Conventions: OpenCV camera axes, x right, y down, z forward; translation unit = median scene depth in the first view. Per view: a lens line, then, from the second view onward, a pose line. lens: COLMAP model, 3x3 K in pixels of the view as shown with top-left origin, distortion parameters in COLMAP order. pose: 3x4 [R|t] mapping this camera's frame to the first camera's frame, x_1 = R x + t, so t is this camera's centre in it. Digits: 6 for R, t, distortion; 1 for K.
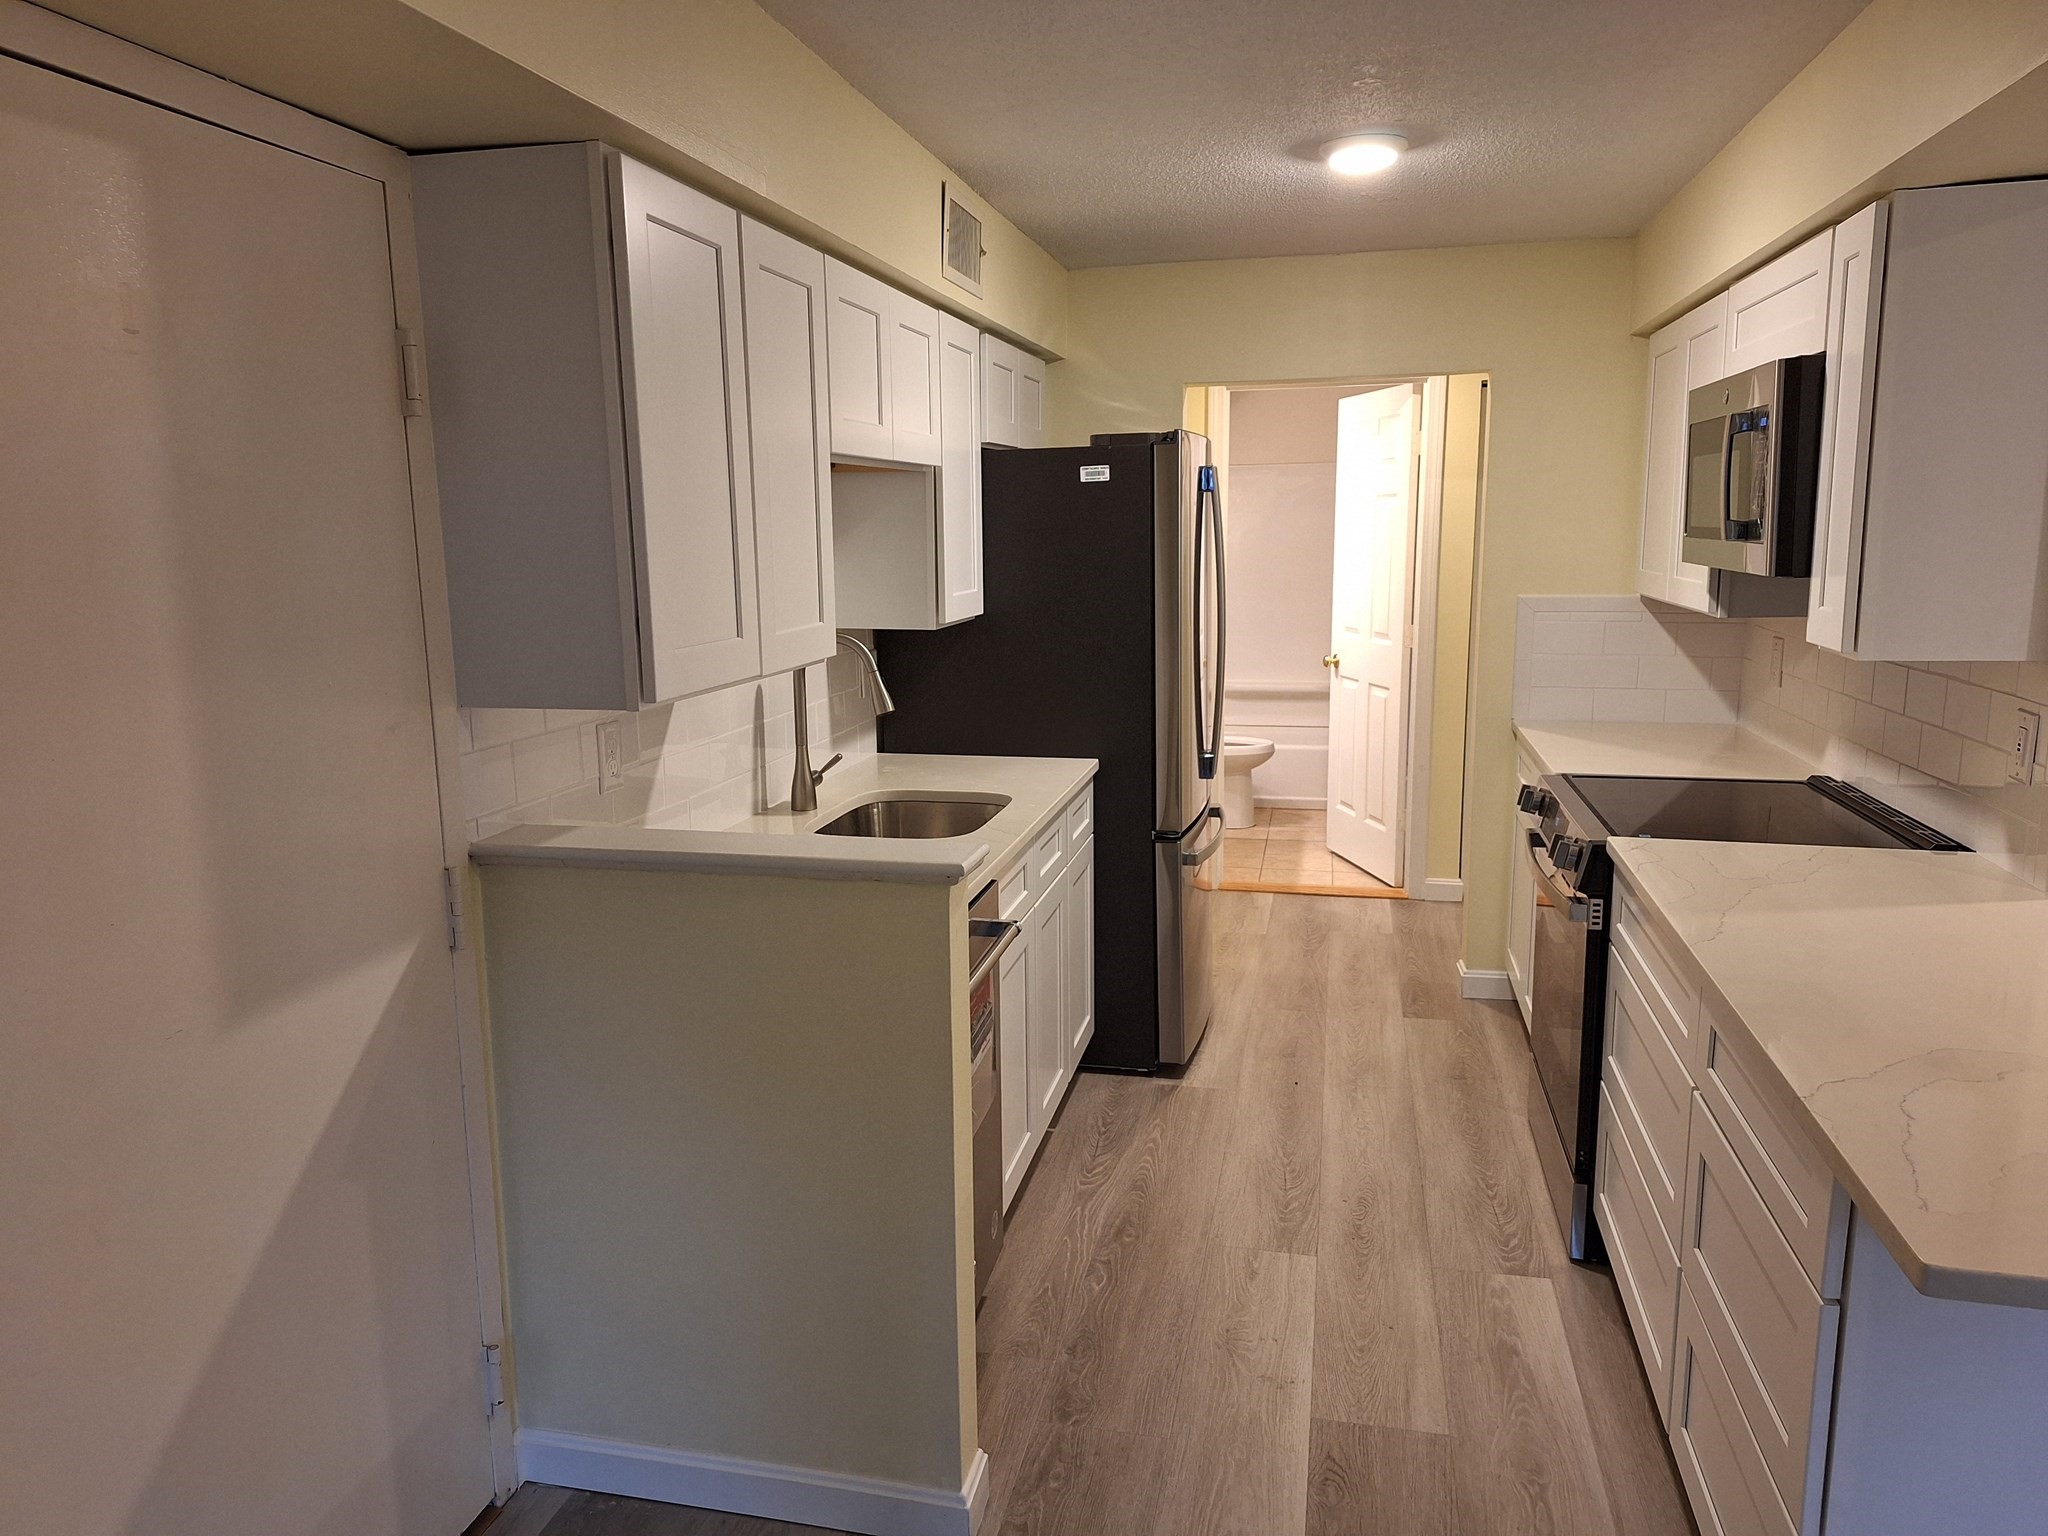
lens RADIAL K [[1398.4, 0, 1034.5], [0, 1398.4, 762.9], [0, 0, 1]] dist [0.101200, -0.095309]
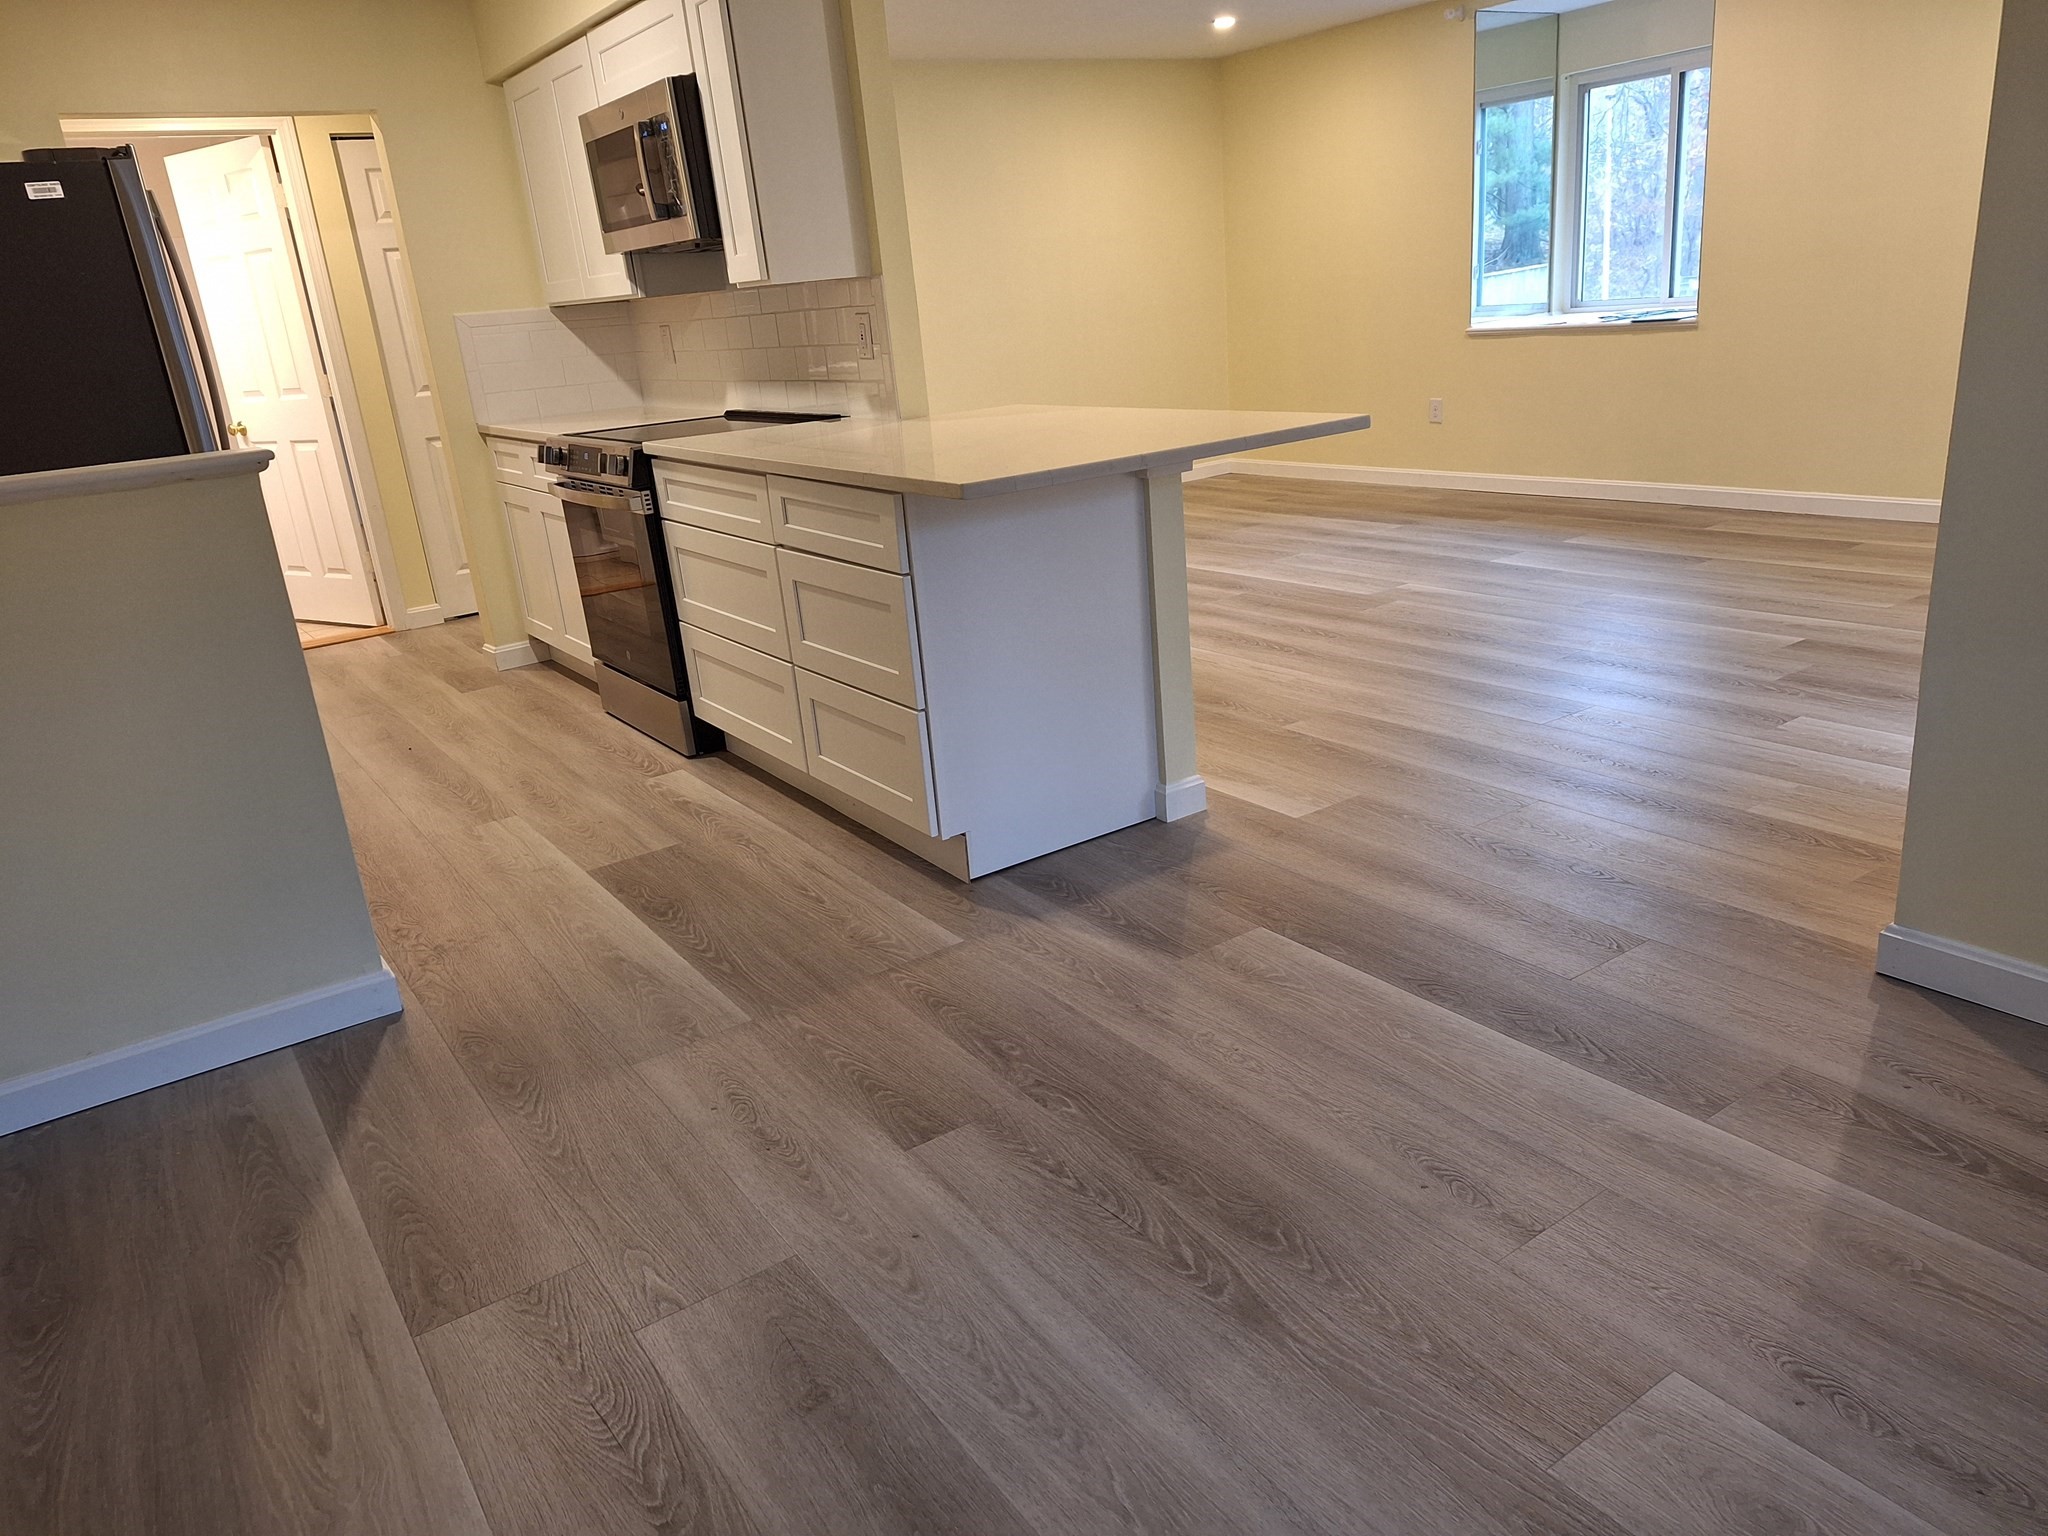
lens RADIAL K [[1453.2, 0, 1012.4], [0, 1453.2, 712.2], [0, 0, 1]] dist [0.009083, -0.001574]
pose [[0.684843, -0.256316, 0.682123, -0.319824], [0.205539, 0.966032, 0.156639, 0.138352], [-0.699102, 0.032930, 0.714263, -0.195853]]
